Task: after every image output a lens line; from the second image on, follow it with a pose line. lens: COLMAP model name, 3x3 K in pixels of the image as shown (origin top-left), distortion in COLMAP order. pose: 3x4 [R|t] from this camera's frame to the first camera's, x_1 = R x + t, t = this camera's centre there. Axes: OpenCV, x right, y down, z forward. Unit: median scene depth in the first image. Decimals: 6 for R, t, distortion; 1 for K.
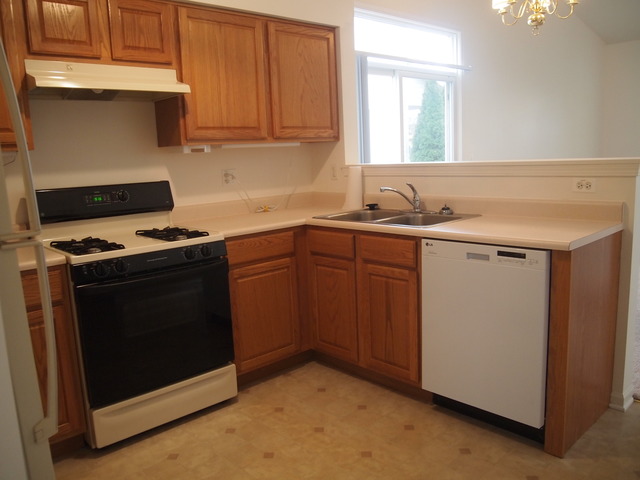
lens RADIAL K [[522.2, 0, 320.0], [0, 522.2, 240.0], [0, 0, 1]] dist [-0.093046, 0.006067]
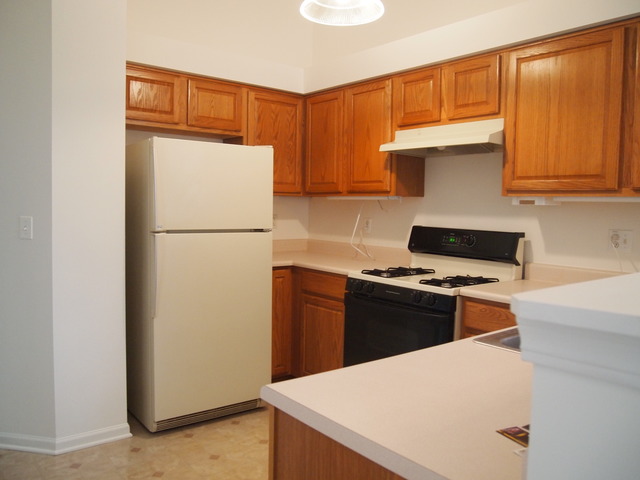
lens RADIAL K [[522.2, 0, 320.0], [0, 522.2, 240.0], [0, 0, 1]] dist [-0.093046, 0.006067]
pose [[-0.095606, 0.104242, -0.989946, 0.685586], [-0.177244, 0.976826, 0.119979, -0.153210], [0.979512, 0.186933, -0.074914, 0.731086]]
